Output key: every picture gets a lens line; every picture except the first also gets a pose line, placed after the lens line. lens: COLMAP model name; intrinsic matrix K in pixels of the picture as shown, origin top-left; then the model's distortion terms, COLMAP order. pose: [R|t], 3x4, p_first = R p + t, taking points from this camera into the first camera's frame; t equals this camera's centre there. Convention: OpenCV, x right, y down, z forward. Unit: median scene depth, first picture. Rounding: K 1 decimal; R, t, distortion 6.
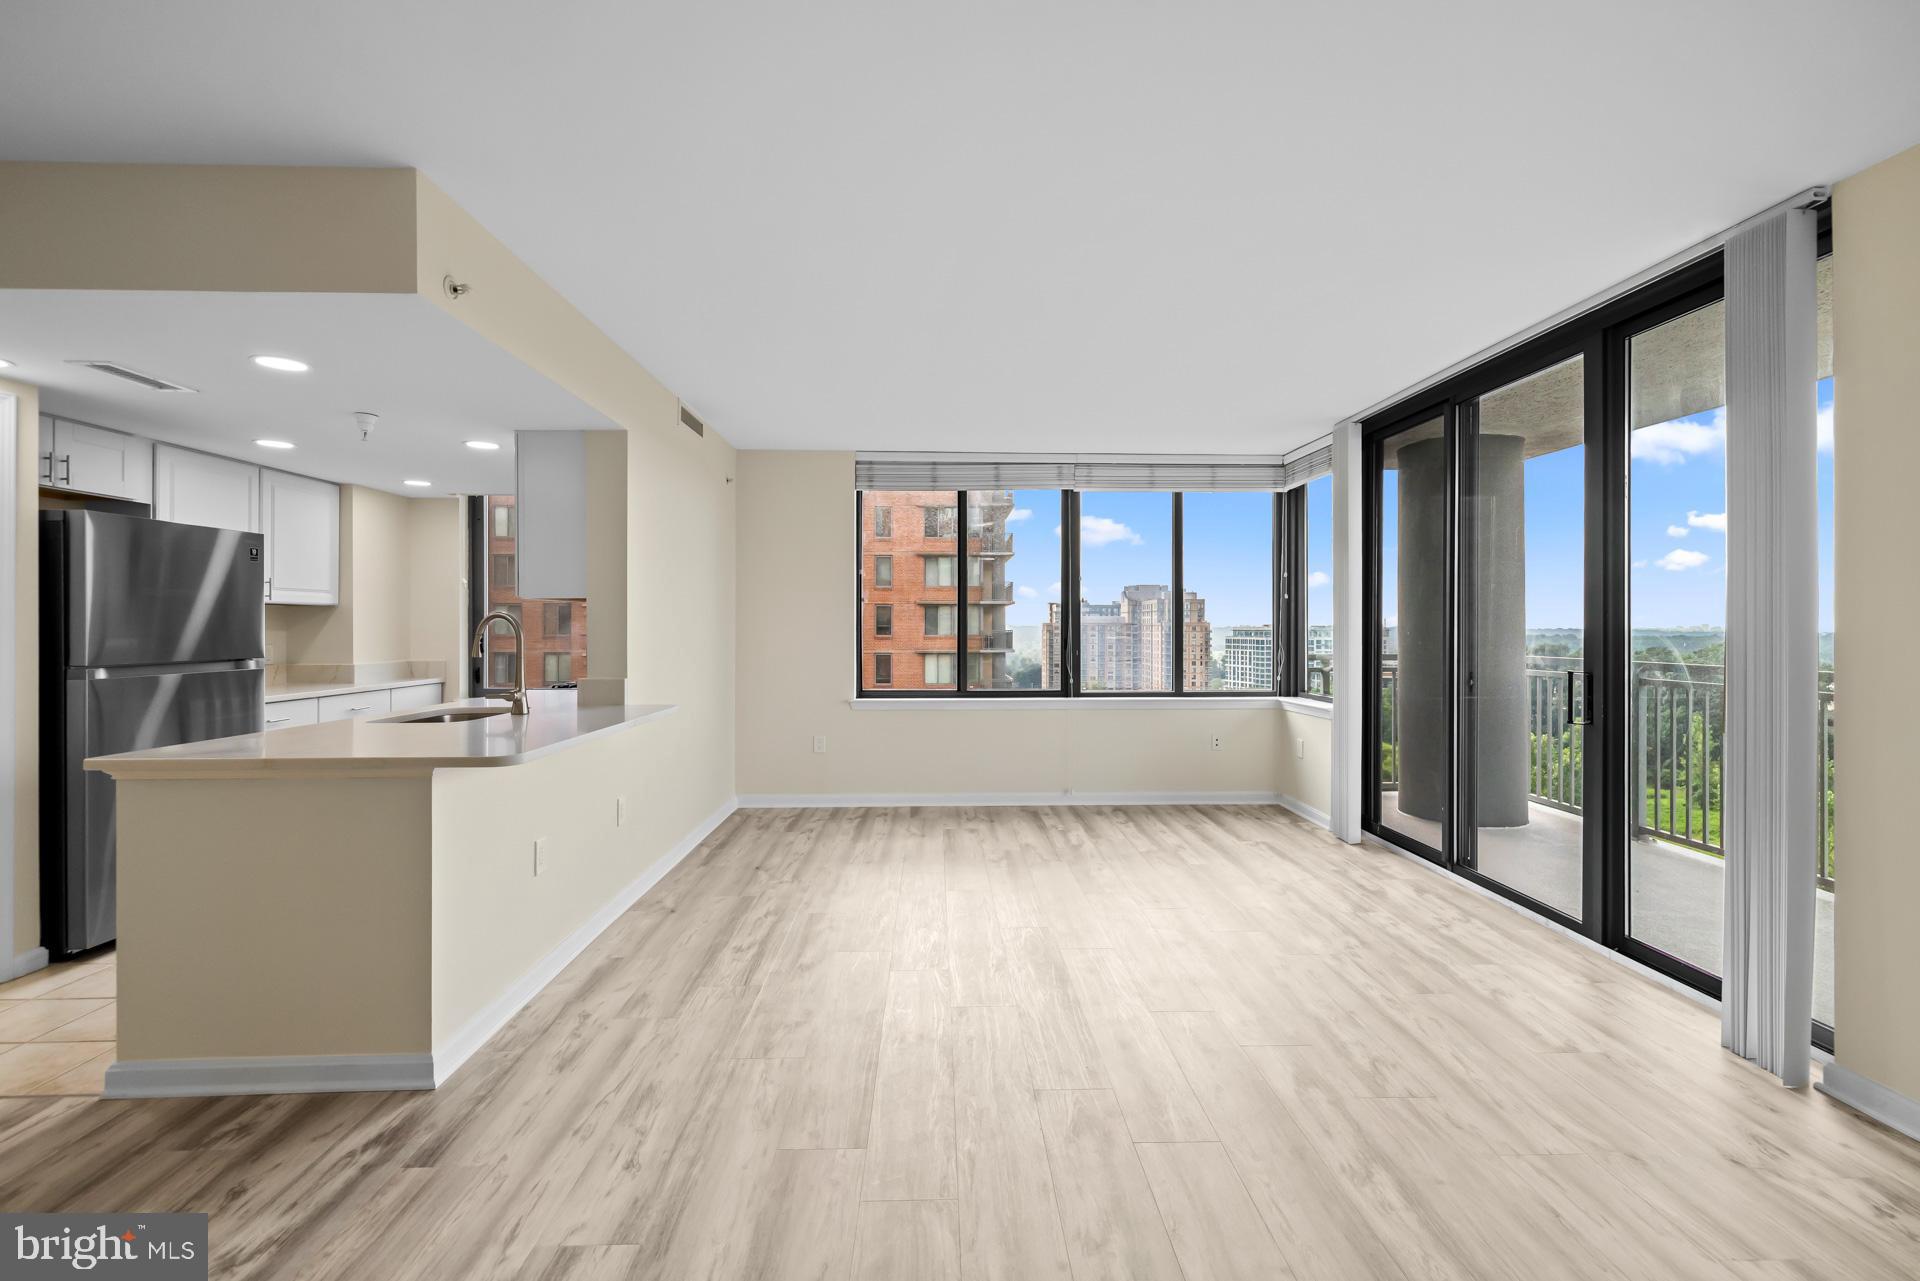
lens RADIAL K [[819.9, 0, 978.4], [0, 819.9, 628.2], [0, 0, 1]] dist [-0.005831, 0.001477]
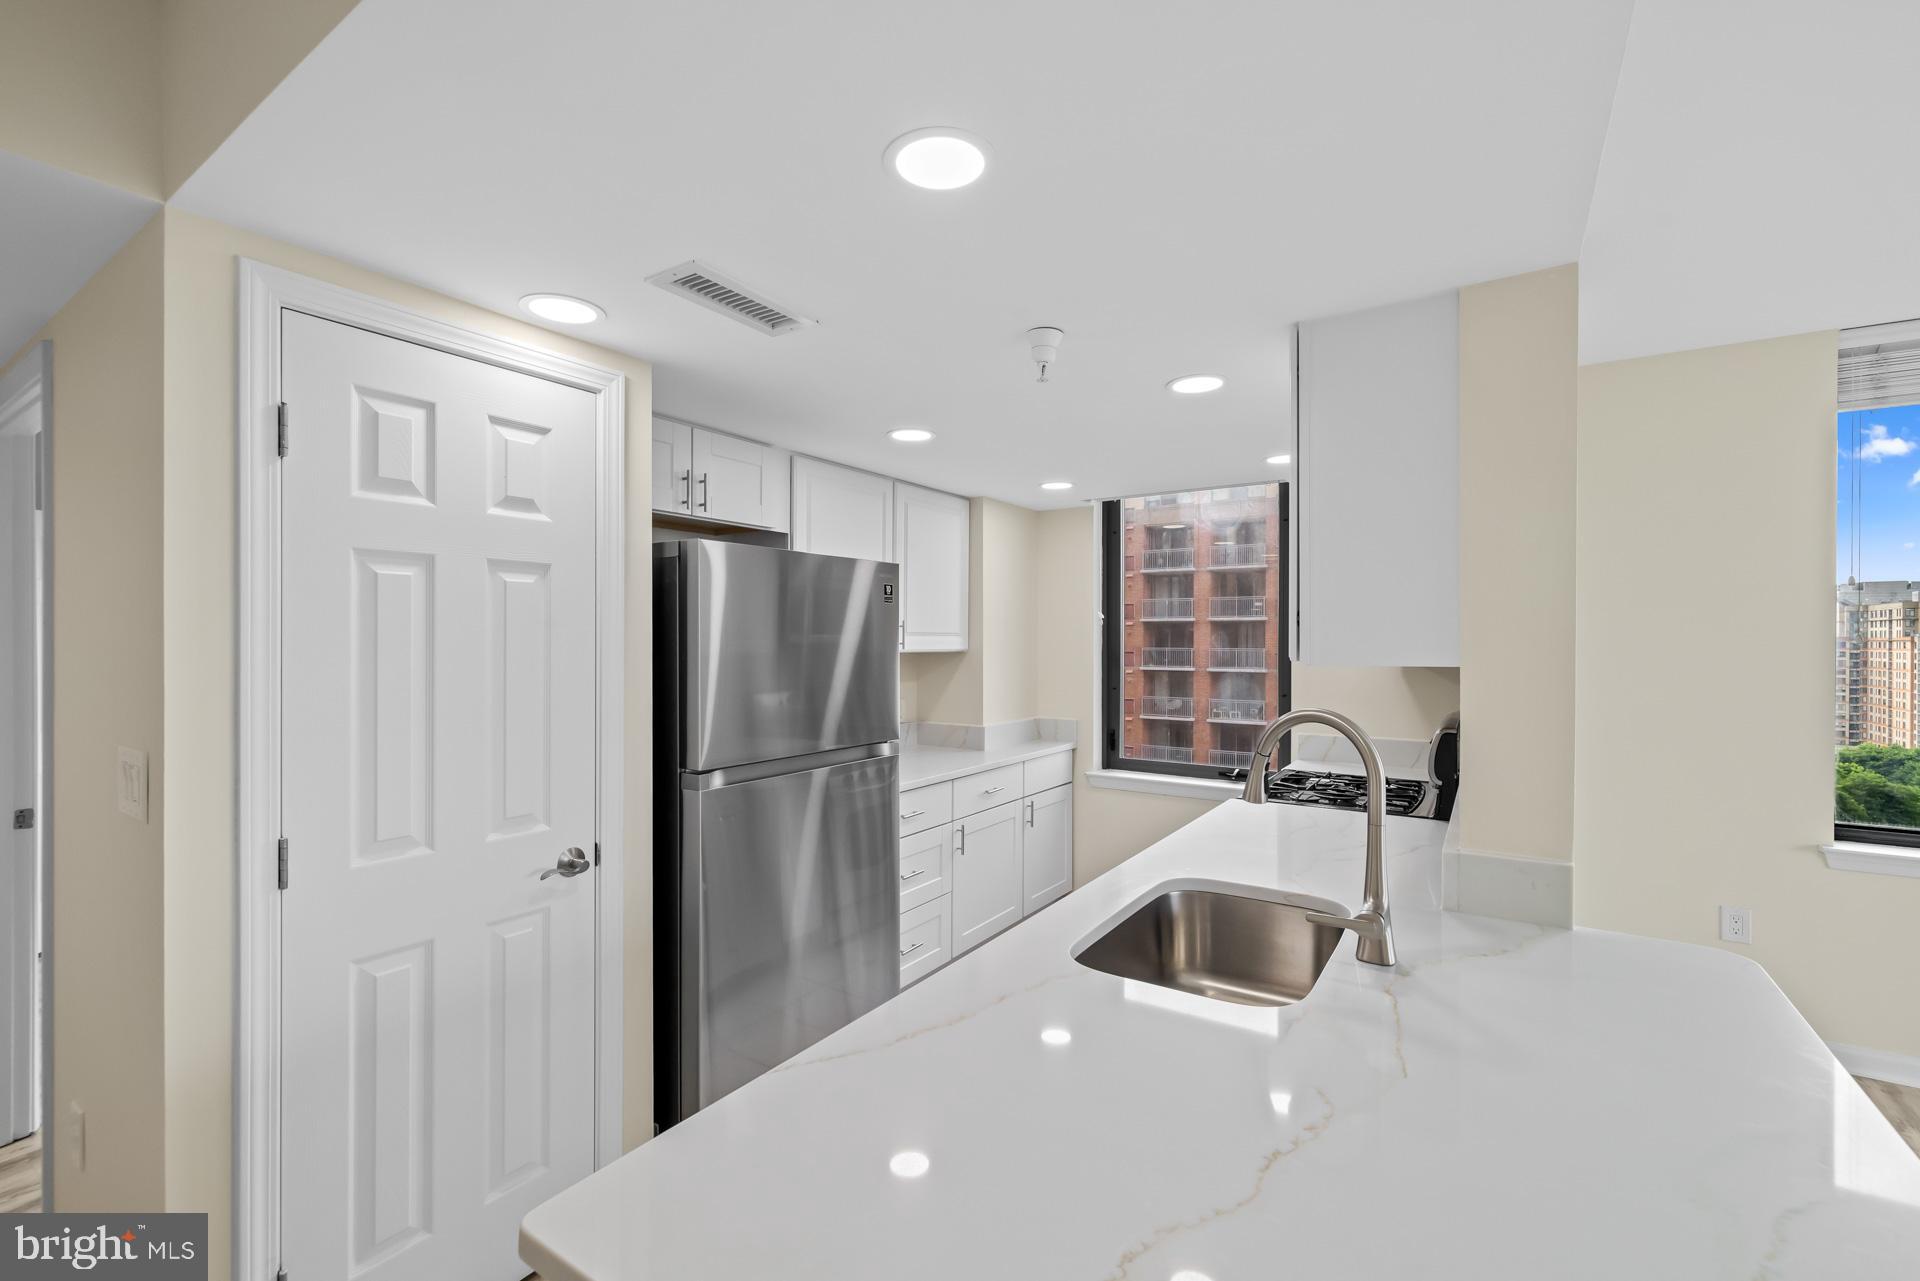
lens RADIAL K [[819.9, 0, 956.6], [0, 819.9, 636.5], [0, 0, 1]] dist [-0.005831, 0.001477]
pose [[0.802428, -0.003028, -0.596741, -0.435077], [-0.001938, 0.999969, -0.007680, -0.049121], [0.596745, 0.007319, 0.802397, 0.487313]]
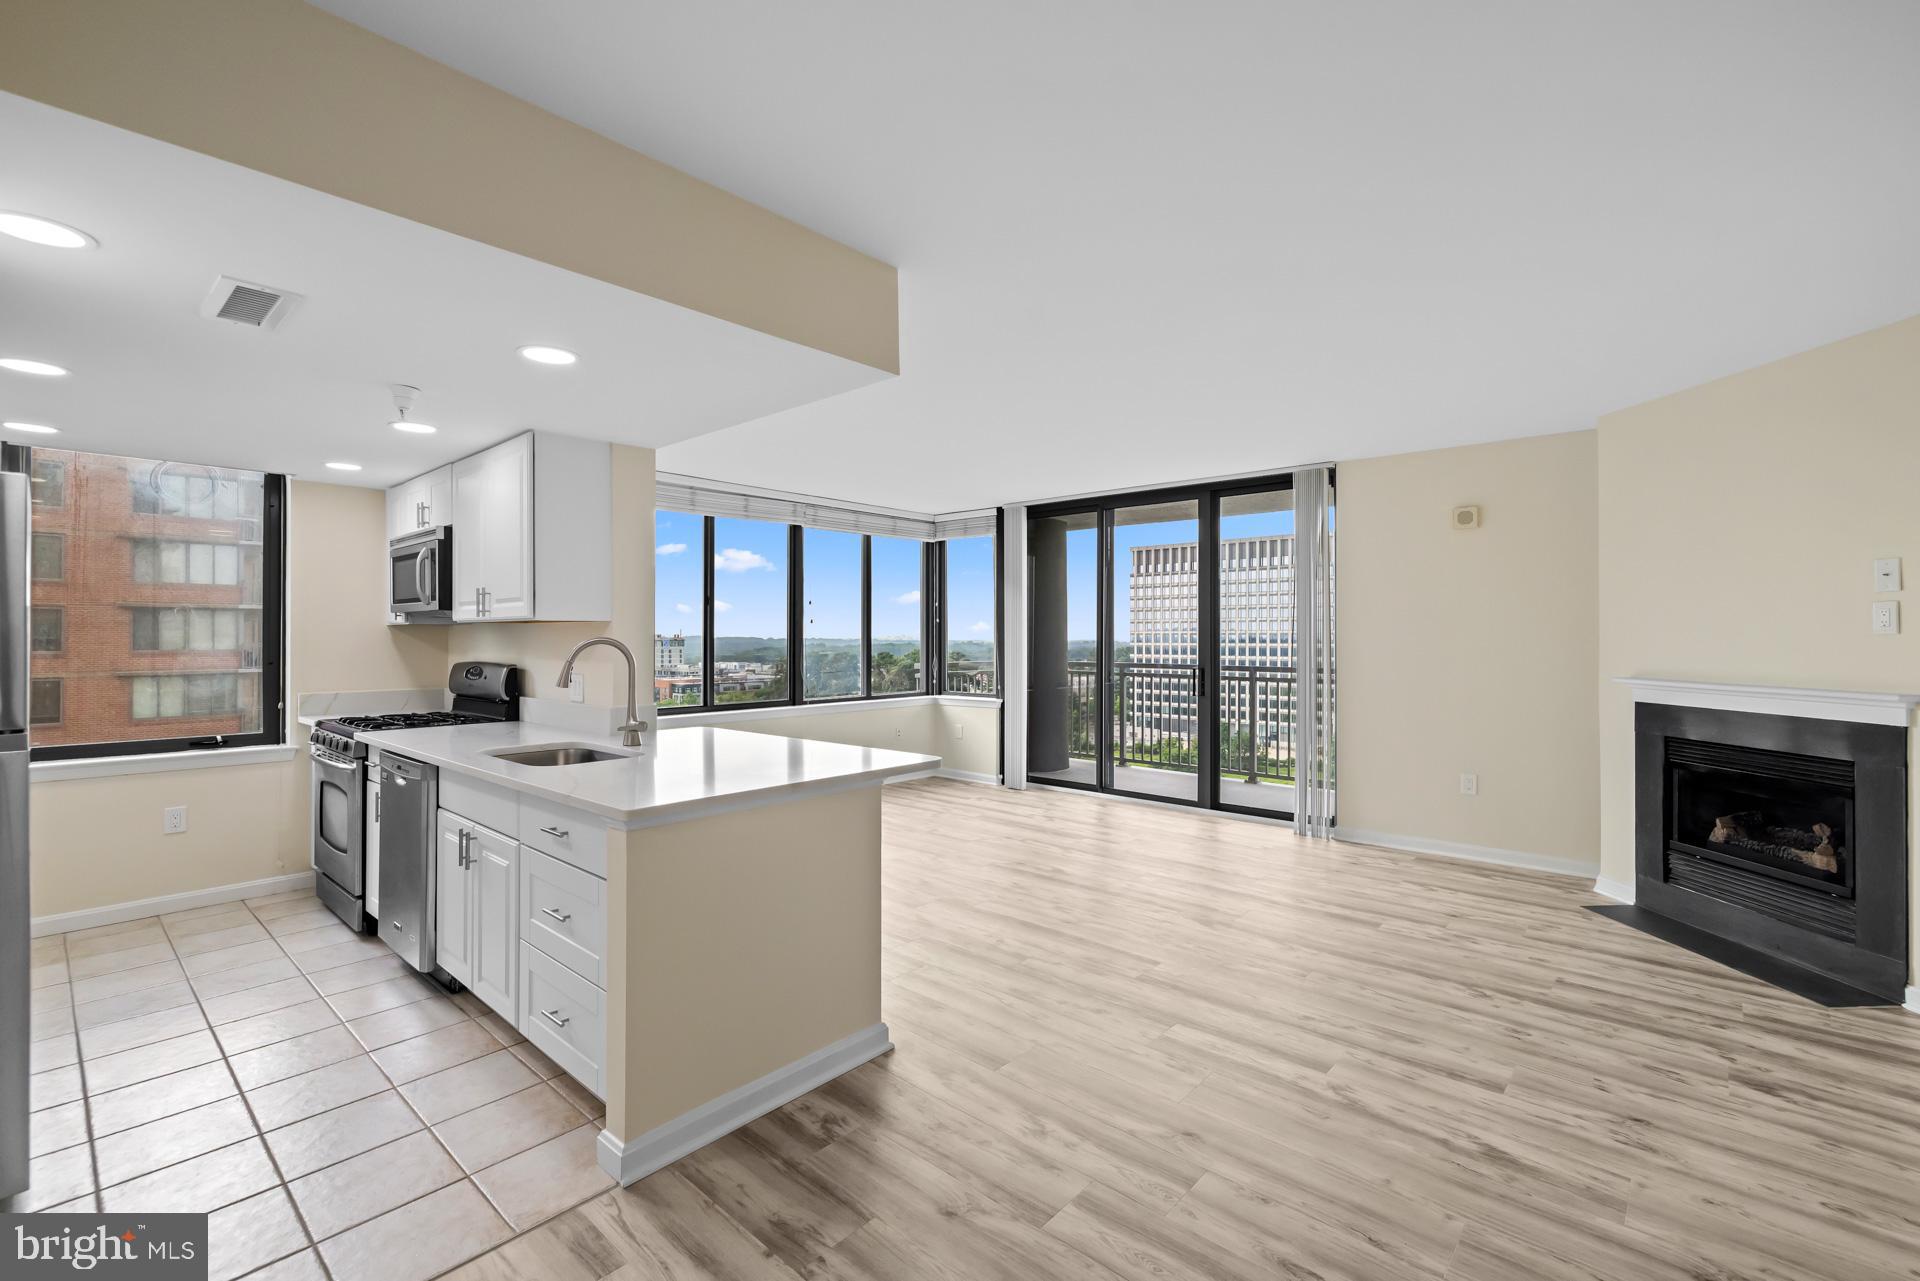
lens RADIAL K [[819.9, 0, 964.0], [0, 819.9, 630.9], [0, 0, 1]] dist [-0.005831, 0.001477]
pose [[0.701425, 0.002485, 0.712739, -0.872087], [0.003907, 0.999965, -0.007332, -0.016157], [-0.712732, 0.007927, 0.701391, 0.059290]]
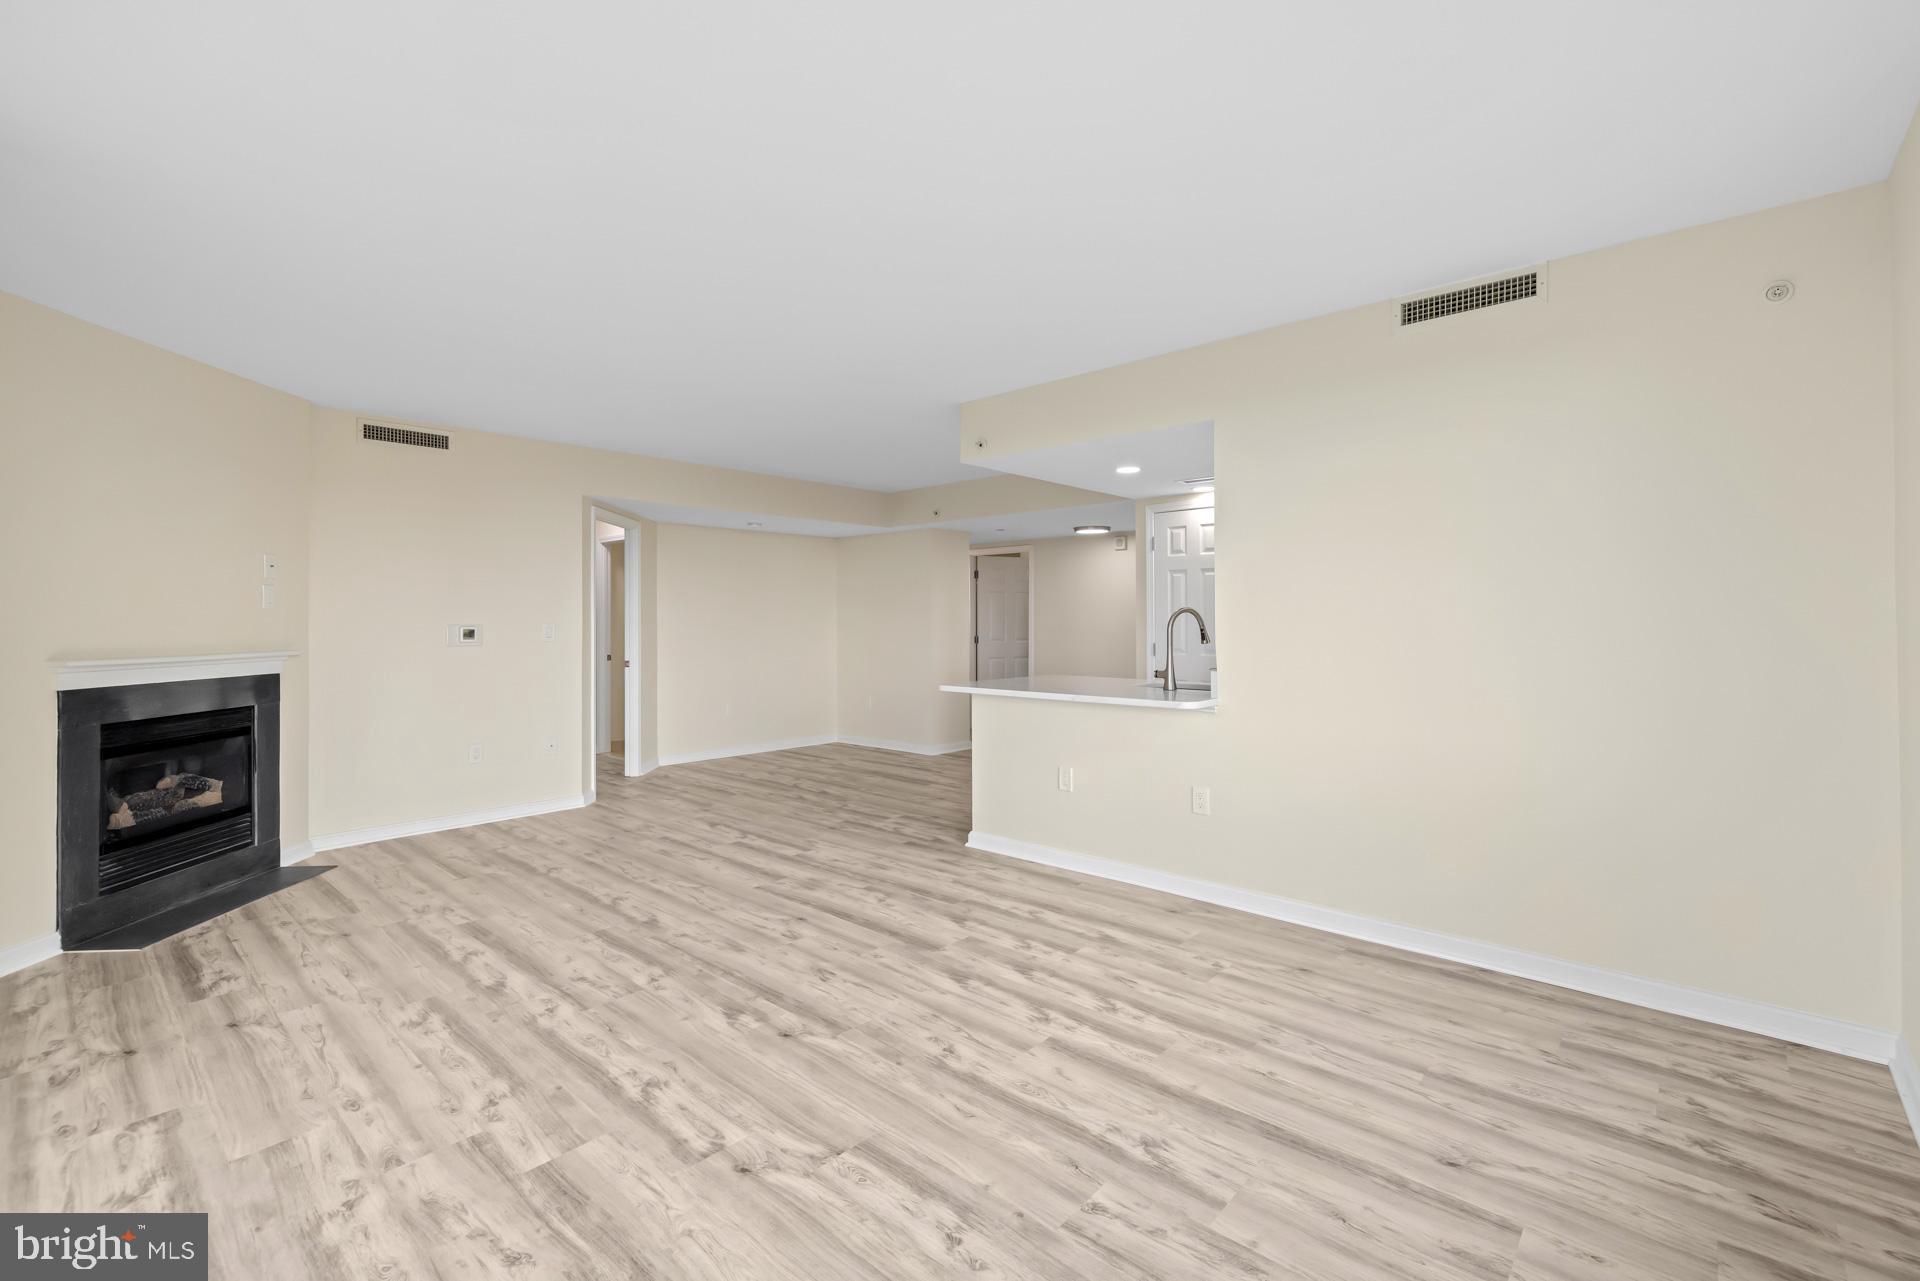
lens RADIAL K [[819.9, 0, 965.2], [0, 819.9, 649.3], [0, 0, 1]] dist [-0.005831, 0.001477]
pose [[-0.701427, 0.024966, -0.712303, 0.482404], [0.000034, 0.999387, 0.034995, -0.002424], [0.712741, 0.024522, -0.700999, 1.476727]]
